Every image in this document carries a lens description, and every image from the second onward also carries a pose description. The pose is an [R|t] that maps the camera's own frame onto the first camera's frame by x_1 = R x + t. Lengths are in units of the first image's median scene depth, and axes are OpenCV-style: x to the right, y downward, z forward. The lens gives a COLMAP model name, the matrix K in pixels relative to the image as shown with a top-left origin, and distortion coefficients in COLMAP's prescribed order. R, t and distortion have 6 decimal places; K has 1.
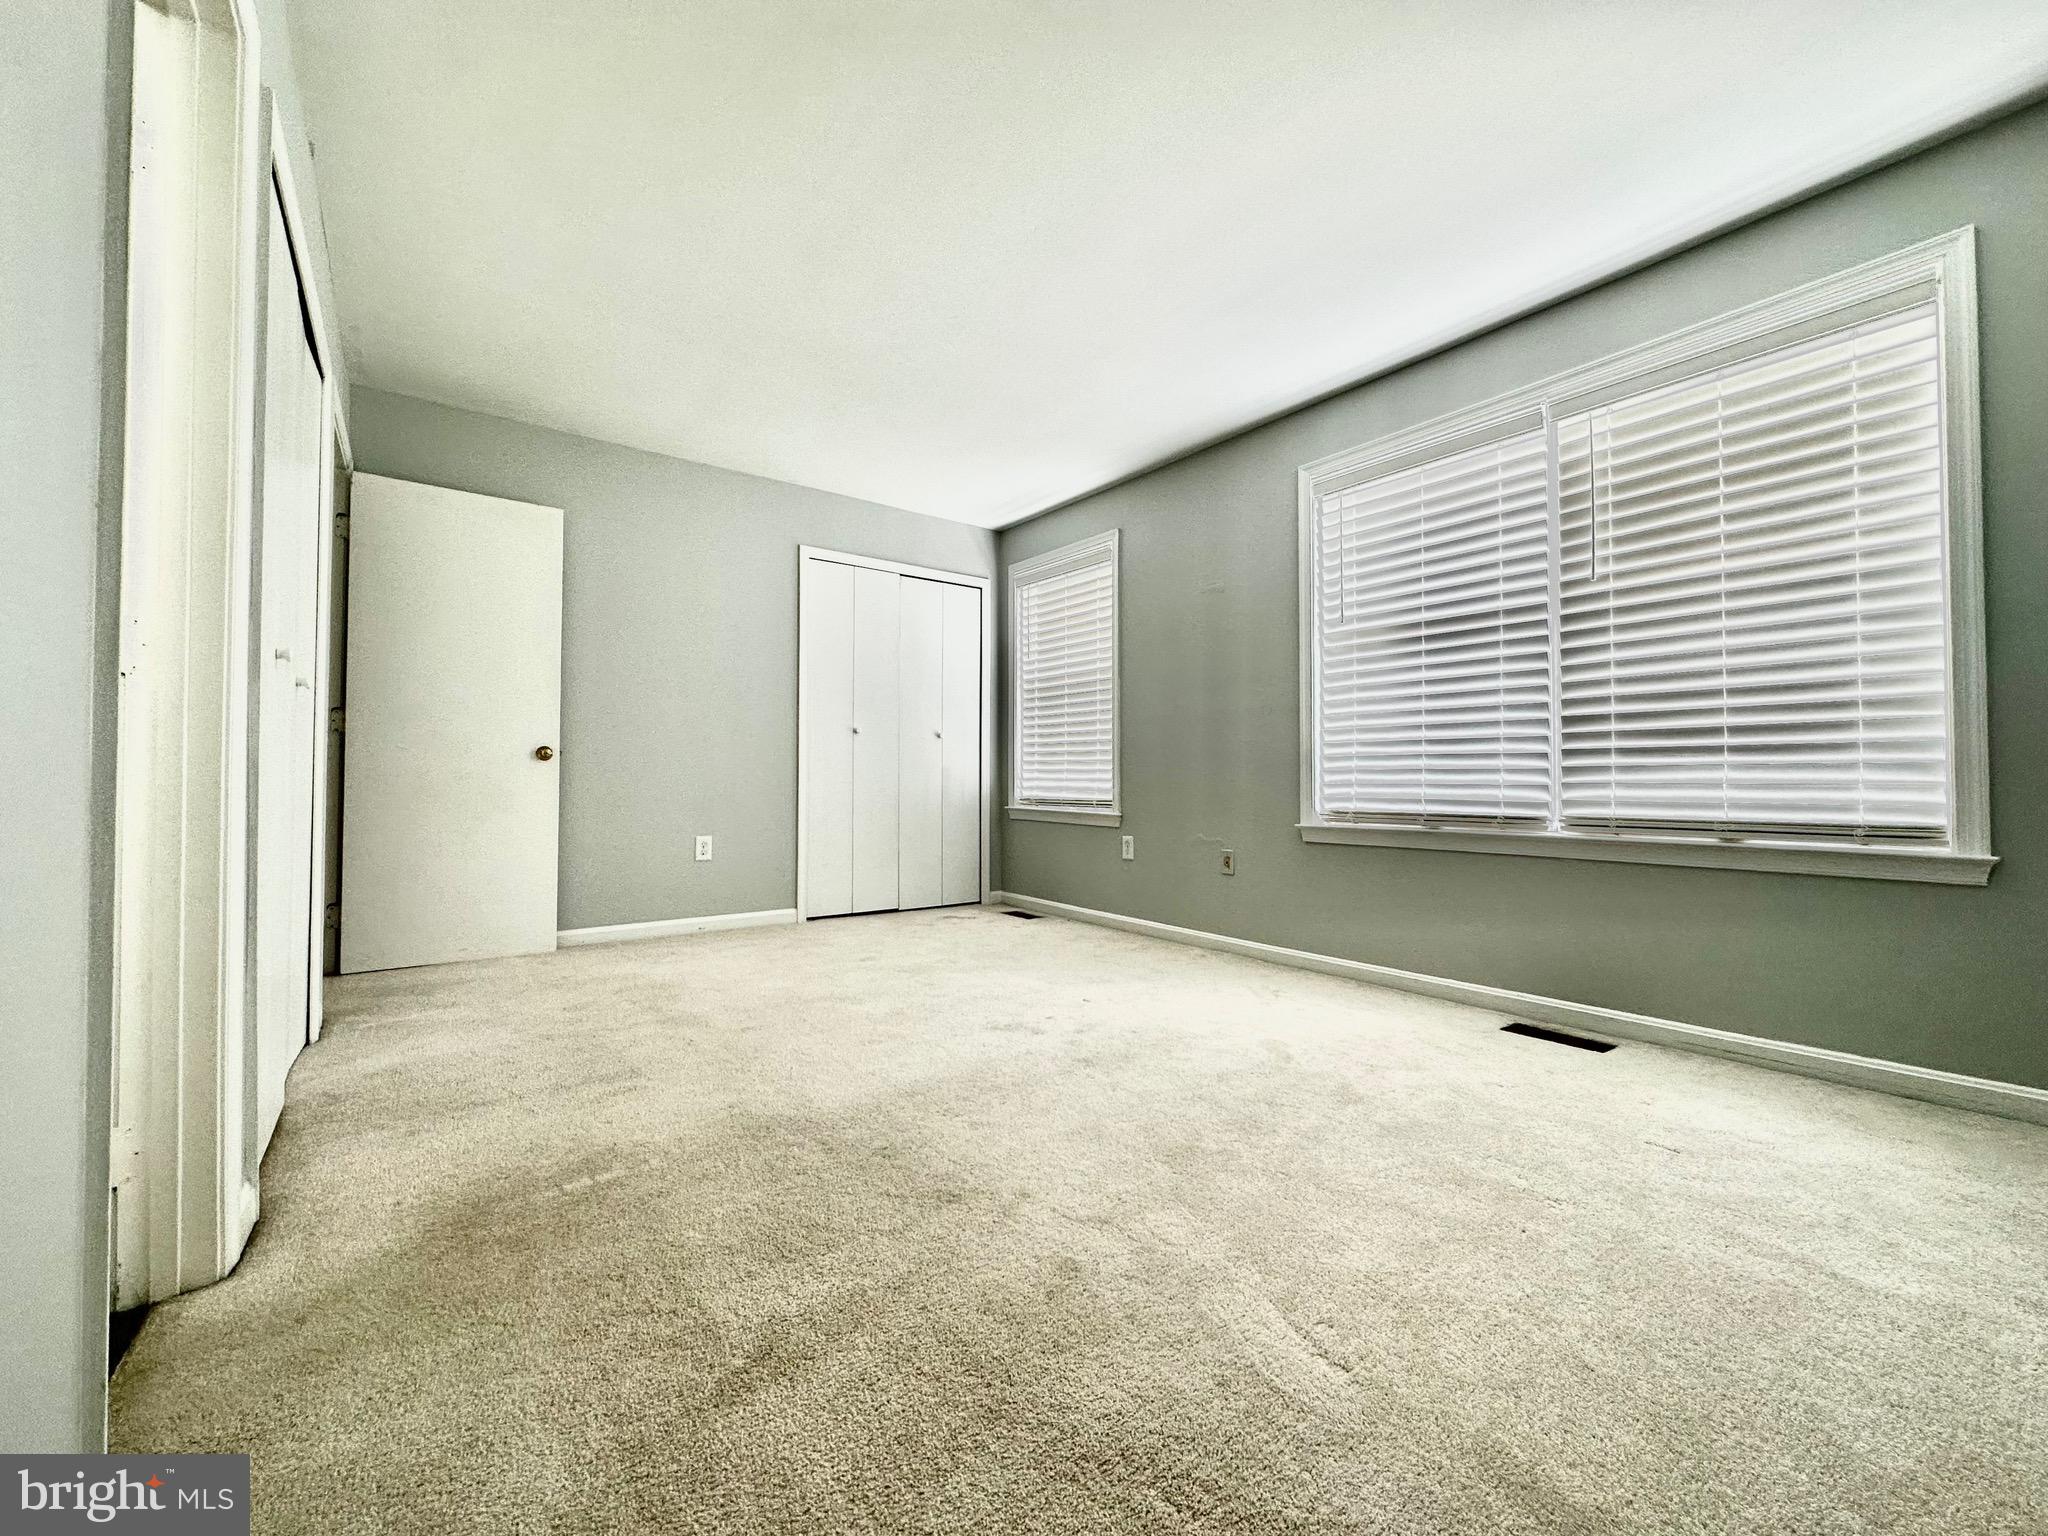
lens RADIAL K [[814.4, 0, 1023.1], [0, 814.4, 773.3], [0, 0, 1]] dist [-0.003330, 0.000221]
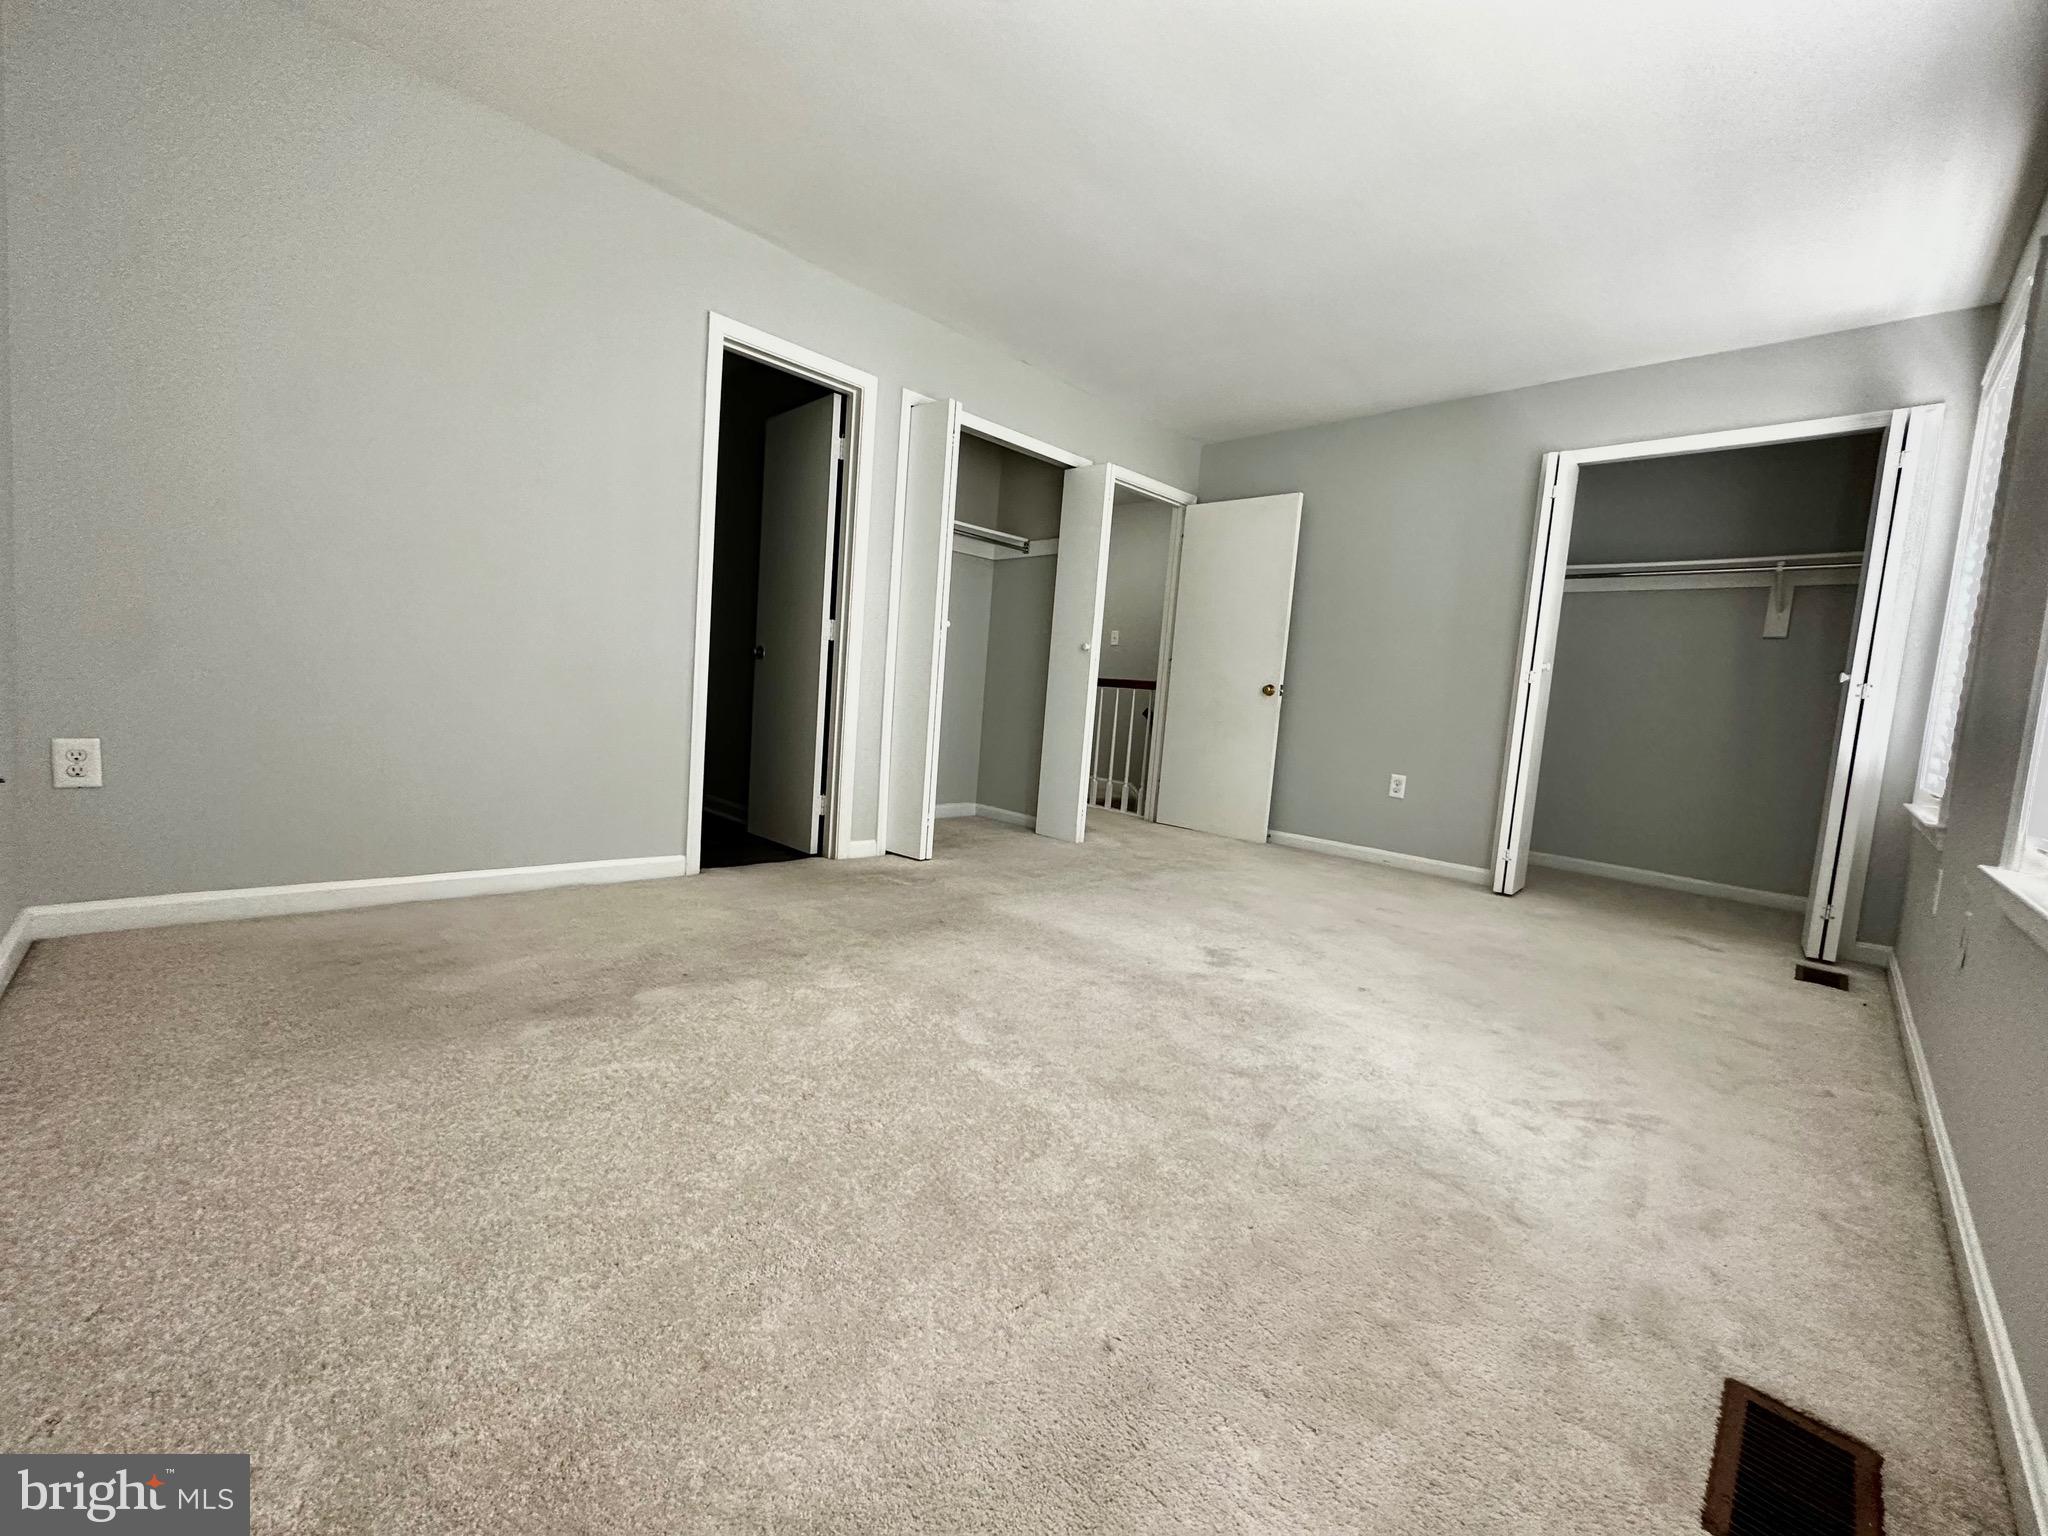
lens RADIAL K [[814.4, 0, 1021.9], [0, 814.4, 764.5], [0, 0, 1]] dist [-0.003330, 0.000221]
pose [[0.136330, 0.089828, -0.986583, 0.925278], [-0.065033, 0.994544, 0.081566, 0.018578], [0.988527, 0.053040, 0.141428, 0.630504]]
